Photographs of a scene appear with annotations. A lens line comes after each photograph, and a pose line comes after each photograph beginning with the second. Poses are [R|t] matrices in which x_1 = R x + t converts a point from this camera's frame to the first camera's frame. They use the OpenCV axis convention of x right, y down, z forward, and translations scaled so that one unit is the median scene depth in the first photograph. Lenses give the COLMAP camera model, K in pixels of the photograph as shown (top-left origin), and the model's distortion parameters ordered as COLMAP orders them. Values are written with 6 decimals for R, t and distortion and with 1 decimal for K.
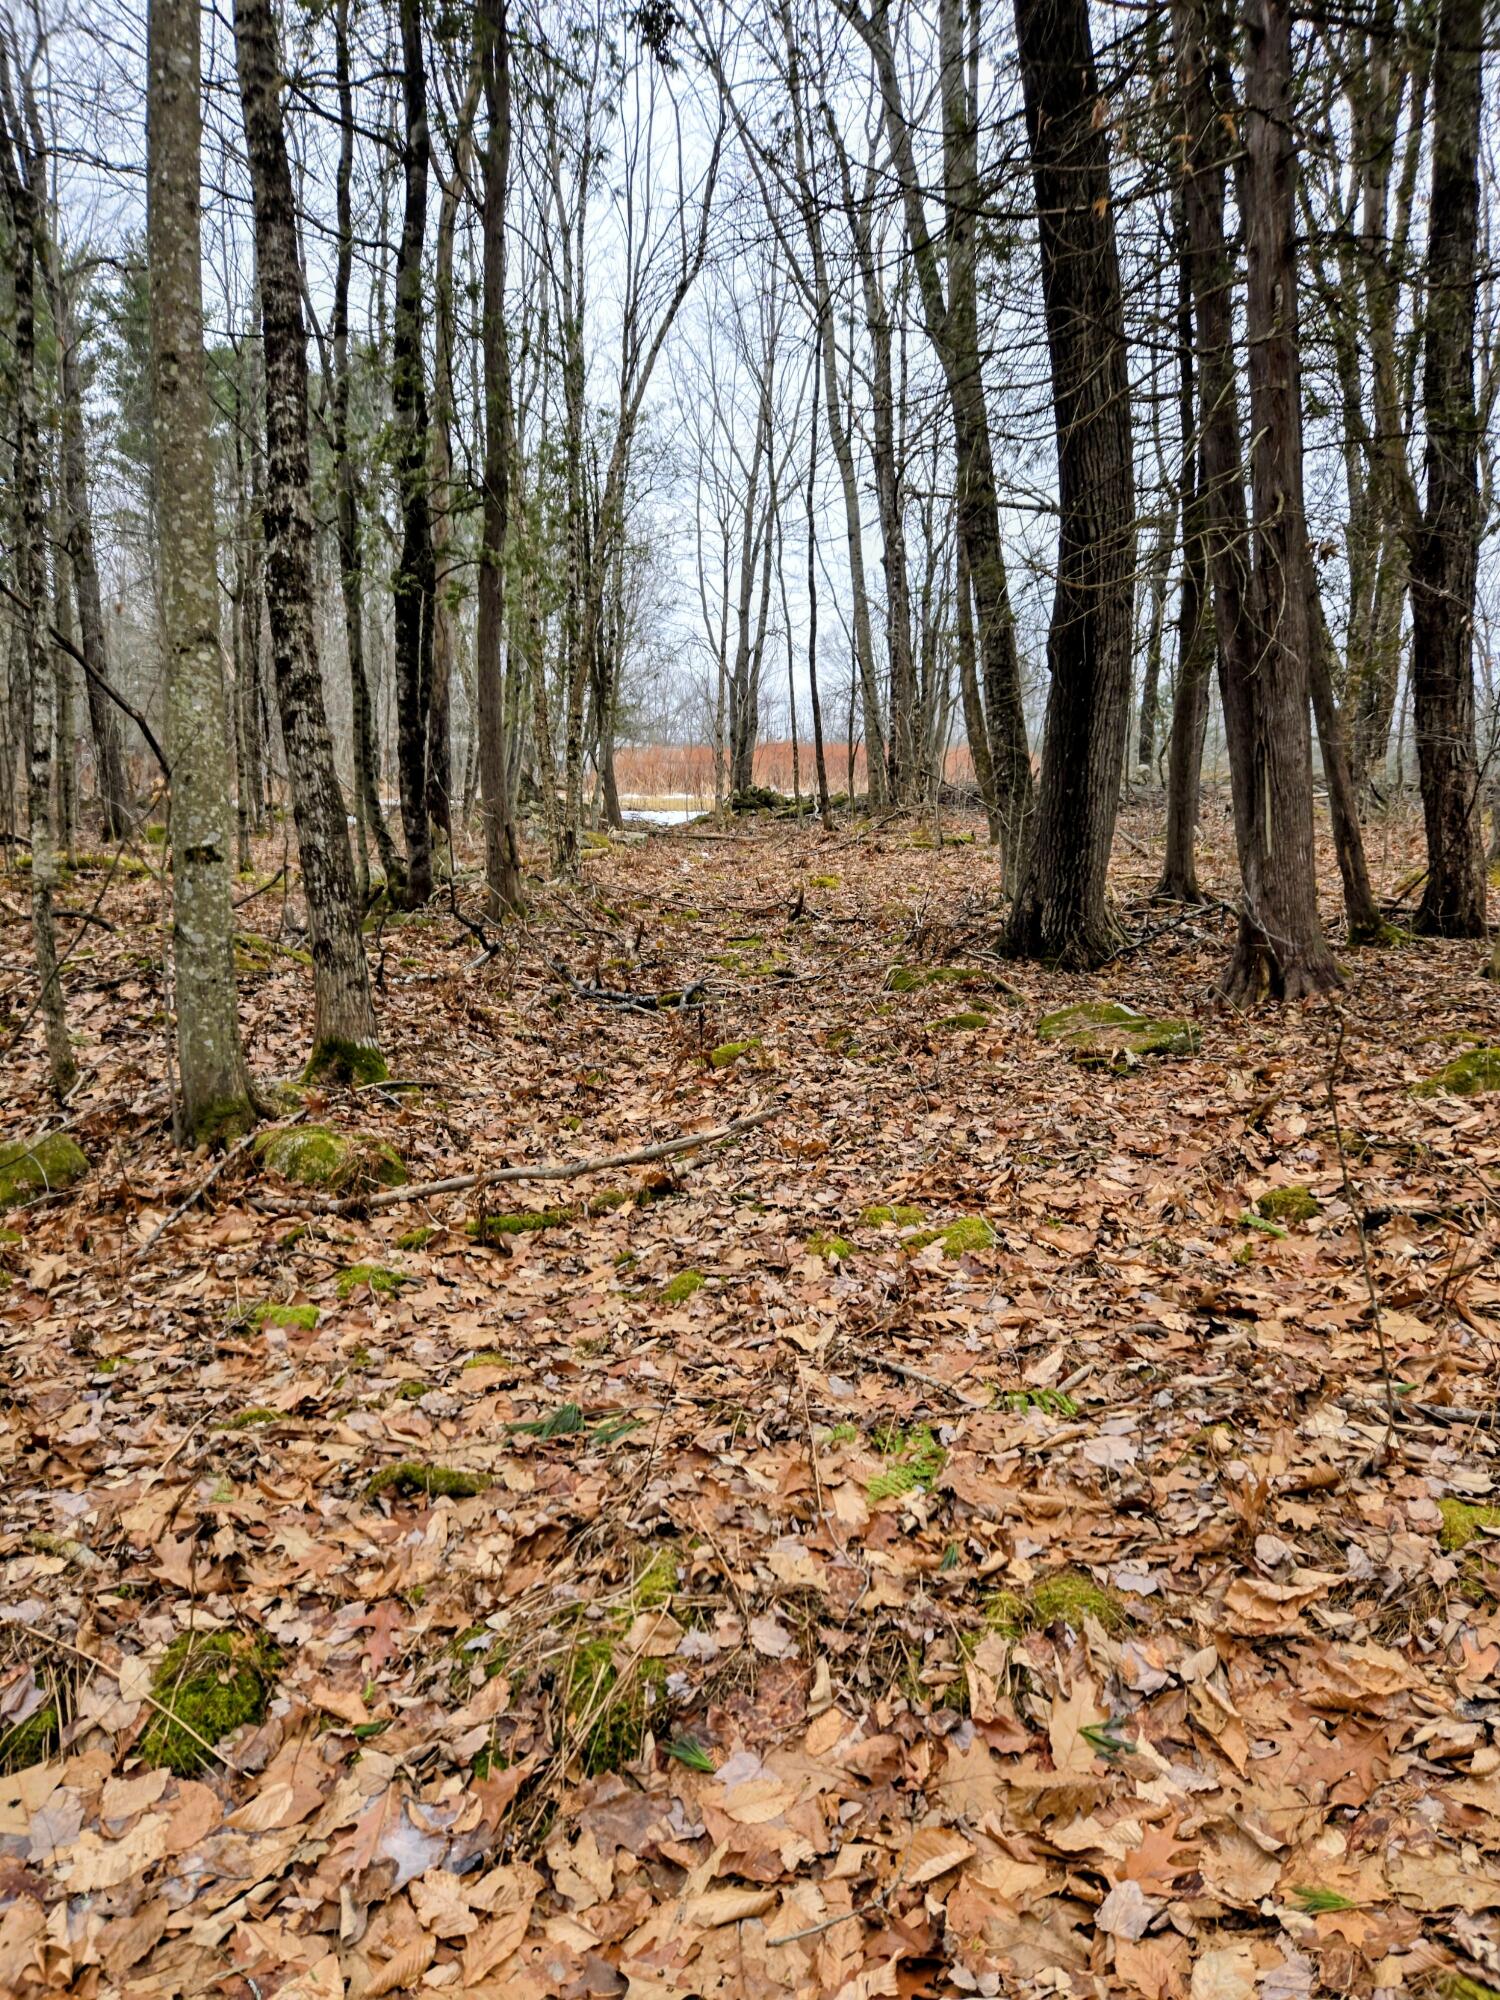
lens RADIAL K [[1320.6, 0, 749.8], [0, 1320.6, 1003.7], [0, 0, 1]] dist [0.074471, -0.000996]
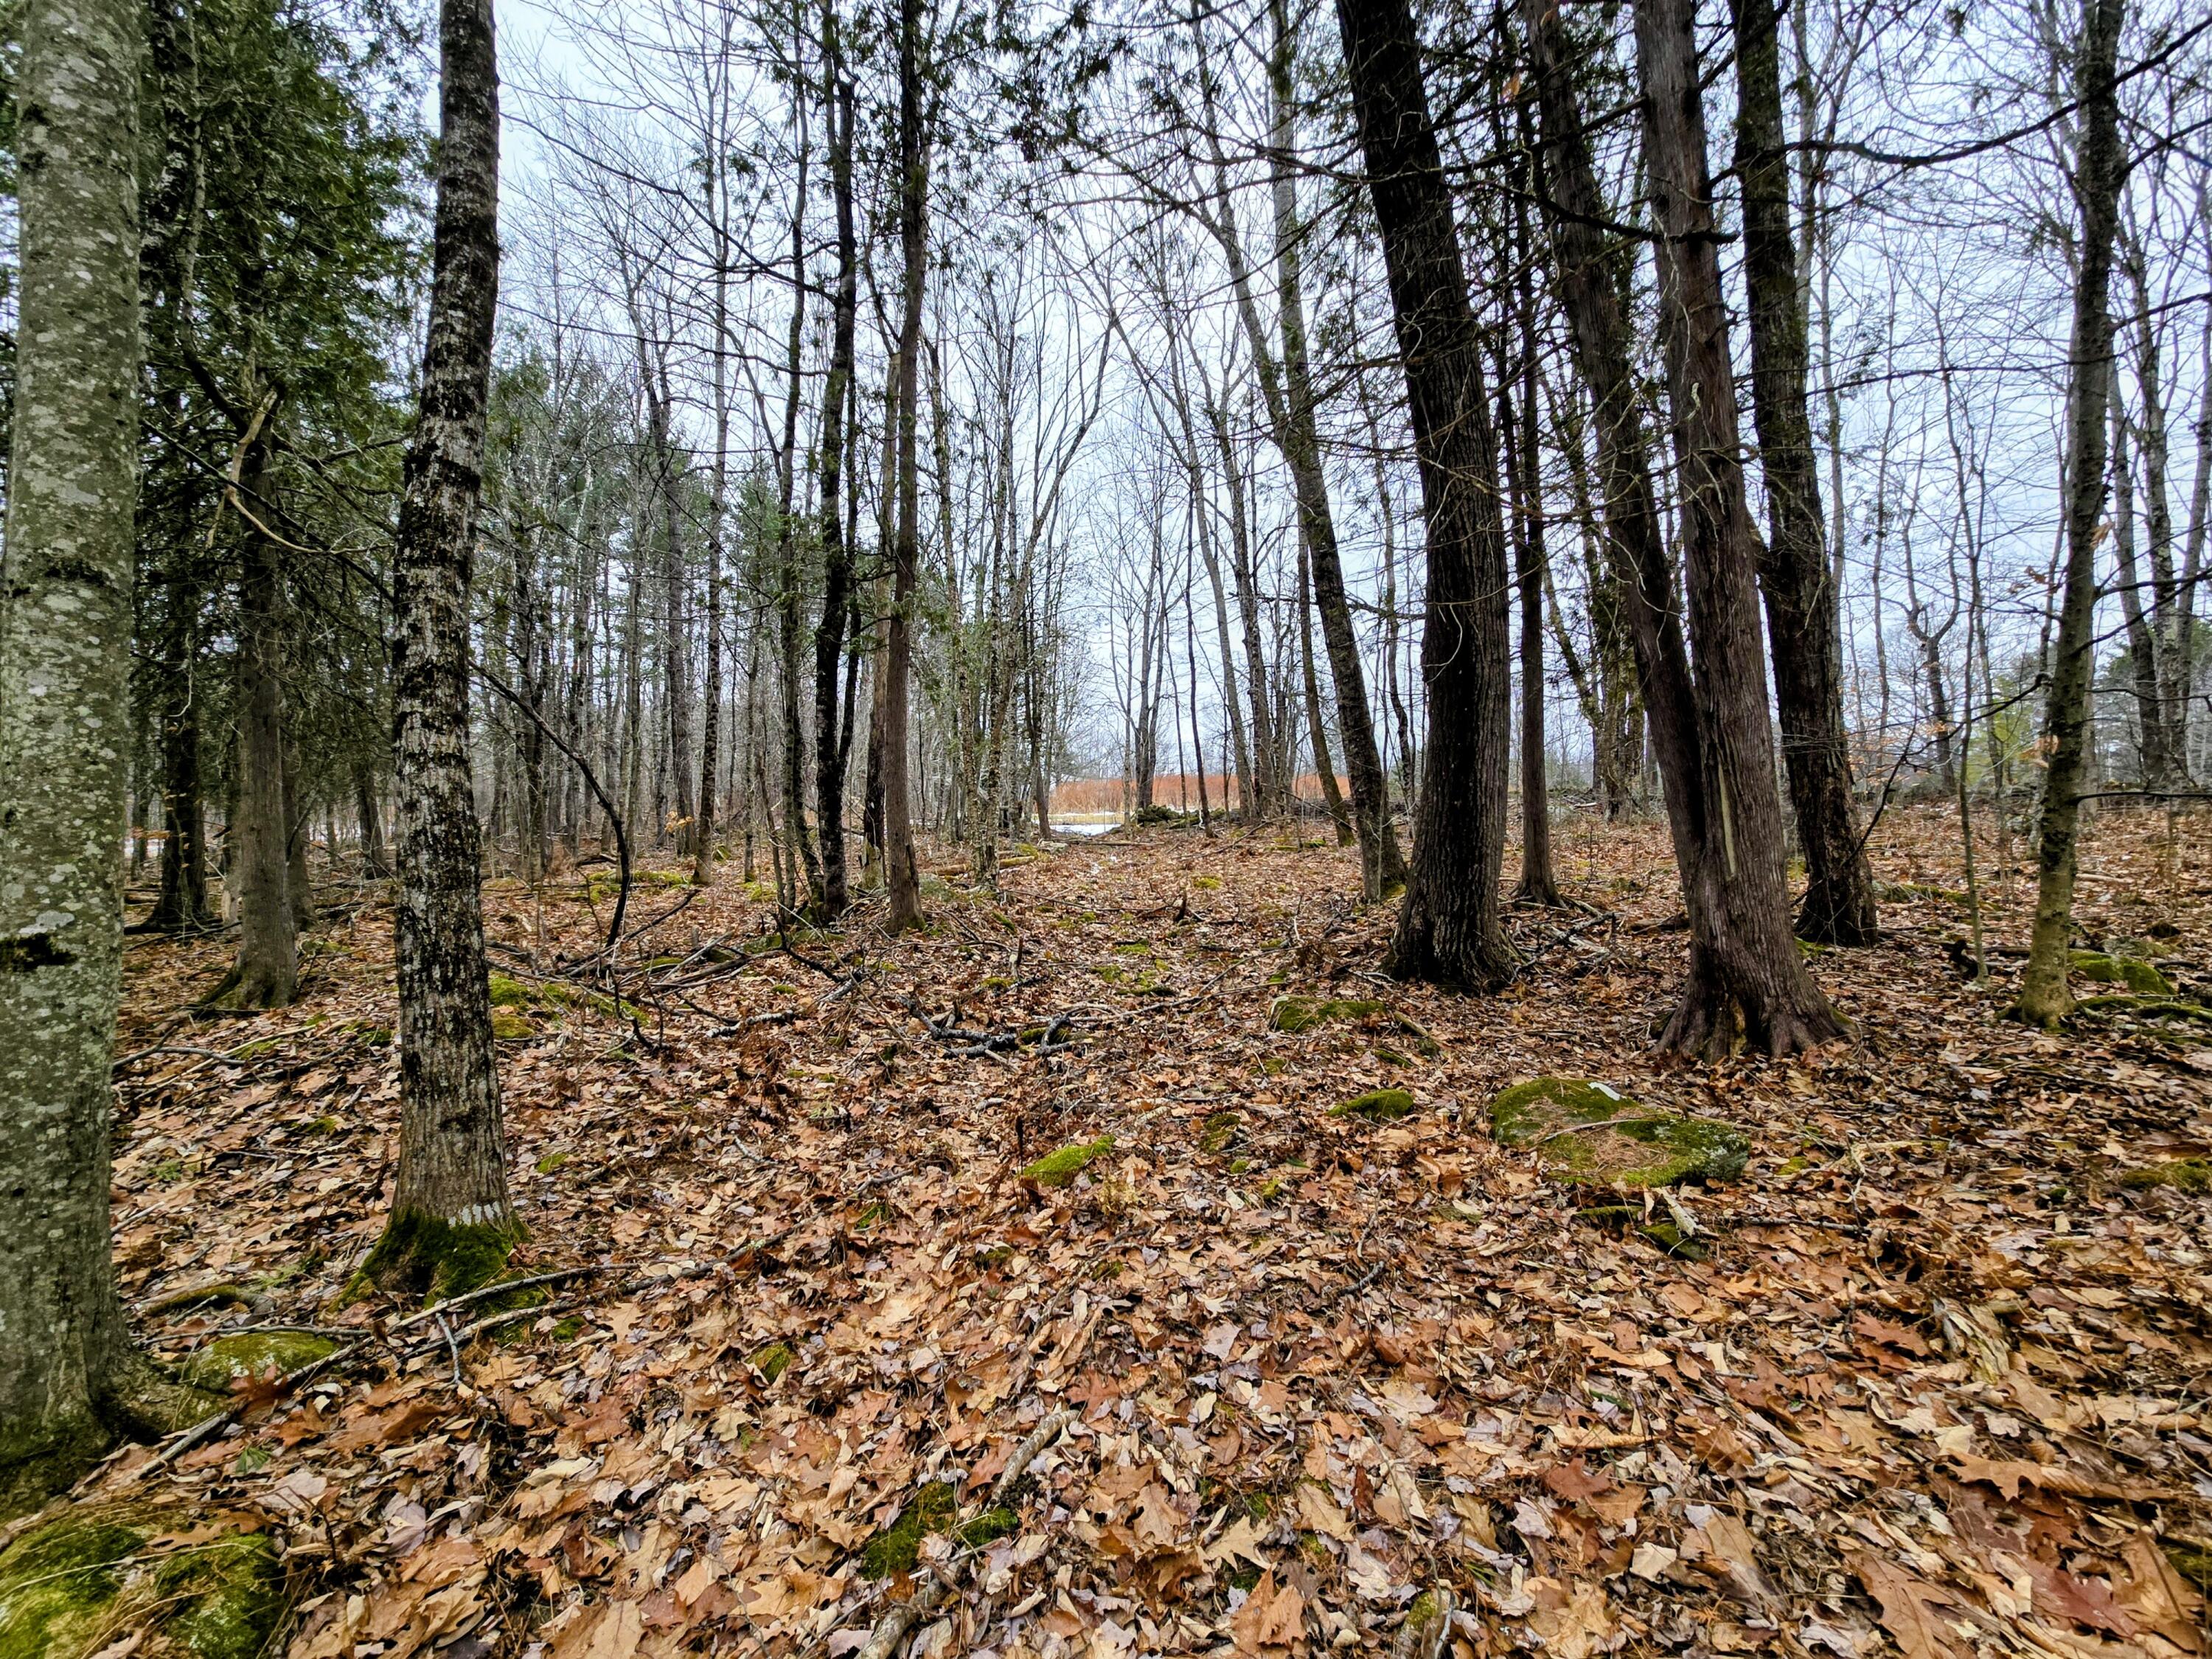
lens RADIAL K [[888.2, 0, 1099.7], [0, 888.2, 829.9], [0, 0, 1]] dist [-0.000358, -0.000123]
pose [[0.997550, -0.020267, -0.066954, 0.009549], [0.010974, 0.990600, -0.136350, -0.019509], [0.069089, 0.135281, 0.988396, 0.121712]]
